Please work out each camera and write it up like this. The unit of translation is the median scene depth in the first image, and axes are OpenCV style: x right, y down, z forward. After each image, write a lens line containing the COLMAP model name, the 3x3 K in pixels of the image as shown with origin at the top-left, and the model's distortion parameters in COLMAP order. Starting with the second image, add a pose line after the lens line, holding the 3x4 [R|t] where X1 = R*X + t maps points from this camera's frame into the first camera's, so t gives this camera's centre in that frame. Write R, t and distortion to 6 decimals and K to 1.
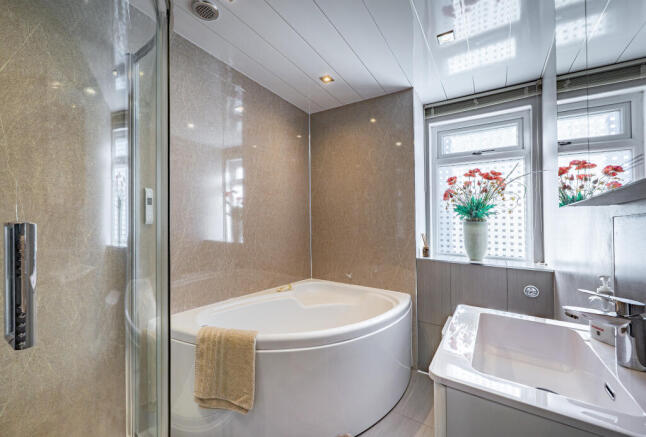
lens RADIAL K [[286.2, 0, 322.5], [0, 286.2, 216.6], [0, 0, 1]] dist [0.003998, 0.000706]
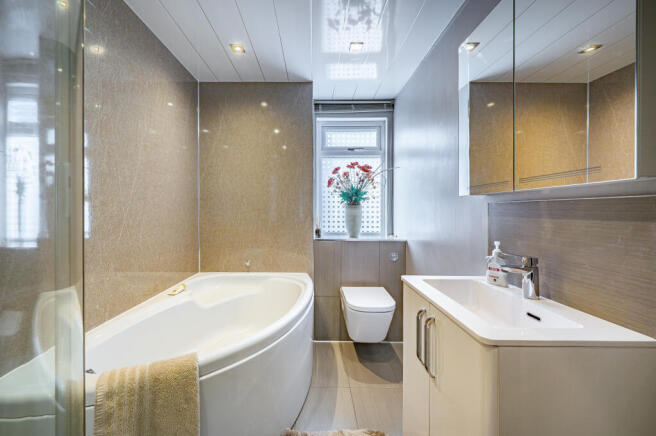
lens RADIAL K [[266.5, 0, 317.6], [0, 266.5, 202.3], [0, 0, 1]] dist [-0.000745, 0.000417]
pose [[0.822026, -0.002740, 0.569443, -0.238148], [-0.001251, 0.999977, 0.006618, -0.002535], [-0.569448, -0.006152, 0.822004, 0.156604]]
